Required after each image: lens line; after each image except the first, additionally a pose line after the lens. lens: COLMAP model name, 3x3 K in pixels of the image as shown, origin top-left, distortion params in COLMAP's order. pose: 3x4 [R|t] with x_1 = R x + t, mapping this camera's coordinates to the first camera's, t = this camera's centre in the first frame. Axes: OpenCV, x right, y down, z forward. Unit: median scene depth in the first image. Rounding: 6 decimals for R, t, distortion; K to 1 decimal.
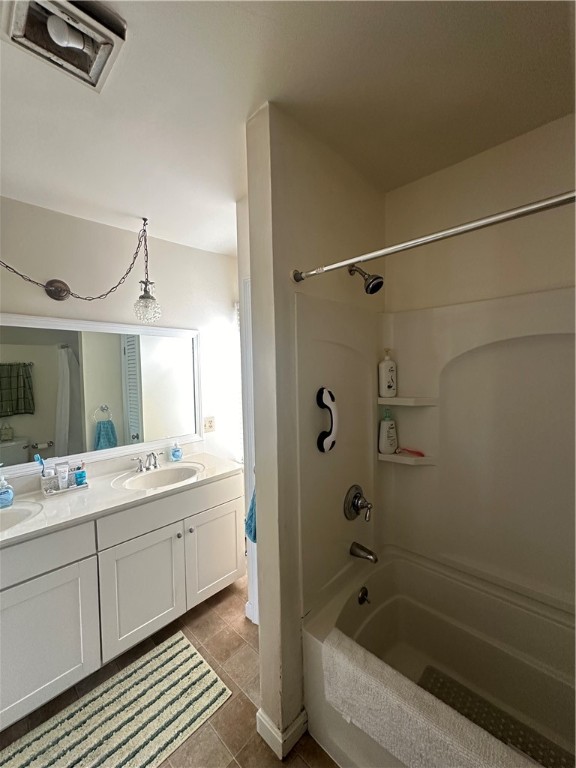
lens RADIAL K [[308.0, 0, 290.3], [0, 308.0, 384.8], [0, 0, 1]] dist [-0.000198, 0.000520]
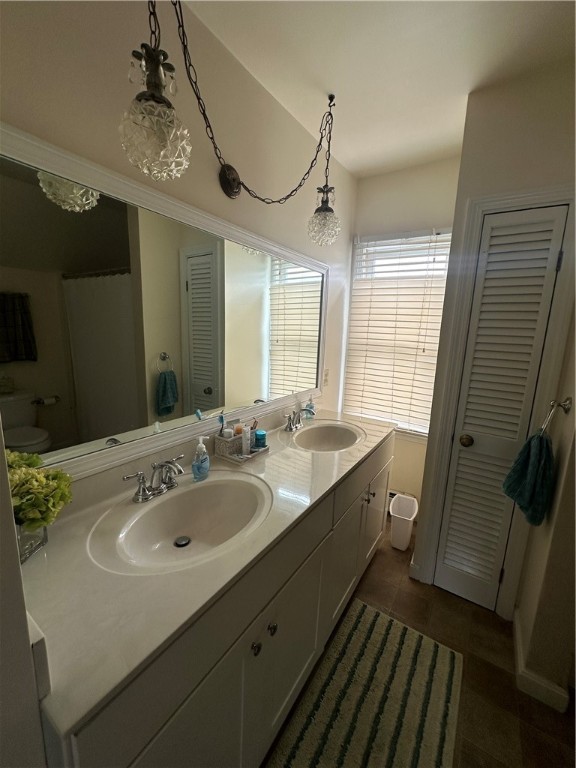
lens RADIAL K [[308.0, 0, 288.7], [0, 308.0, 384.2], [0, 0, 1]] dist [-0.000198, 0.000520]
pose [[0.981694, 0.019615, 0.189453, -0.611220], [-0.043730, 0.991323, 0.123959, 0.049076], [-0.185378, -0.129974, 0.974034, 0.185558]]
